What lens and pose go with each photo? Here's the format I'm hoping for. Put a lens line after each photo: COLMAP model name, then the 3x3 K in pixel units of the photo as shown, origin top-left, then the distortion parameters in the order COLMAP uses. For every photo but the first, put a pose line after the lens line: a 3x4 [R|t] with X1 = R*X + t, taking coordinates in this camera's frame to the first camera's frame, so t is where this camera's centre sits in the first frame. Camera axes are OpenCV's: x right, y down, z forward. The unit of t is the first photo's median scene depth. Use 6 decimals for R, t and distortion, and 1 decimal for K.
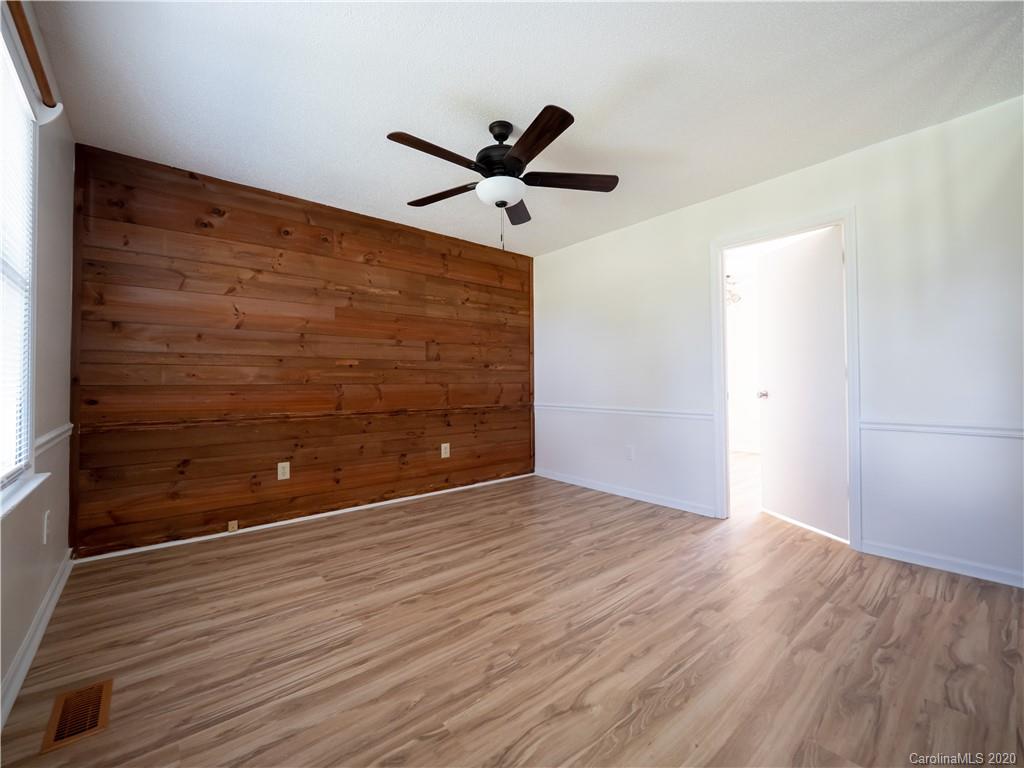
lens RADIAL K [[432.9, 0, 511.9], [0, 432.9, 378.8], [0, 0, 1]] dist [-0.015512, 0.004568]
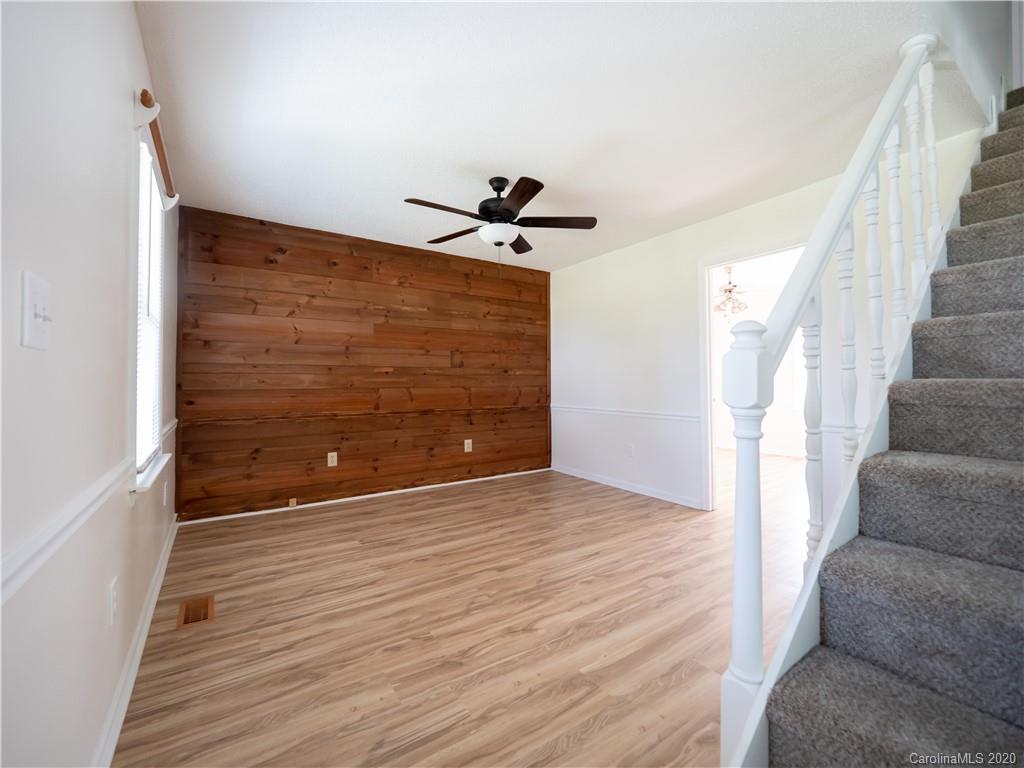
lens RADIAL K [[432.0, 0, 511.4], [0, 432.0, 378.2], [0, 0, 1]] dist [-0.002163, -0.000845]
pose [[0.994262, 0.000485, -0.106969, 0.116432], [-0.000438, 1.000000, 0.000468, -0.018977], [0.106969, -0.000419, 0.994262, -0.178244]]
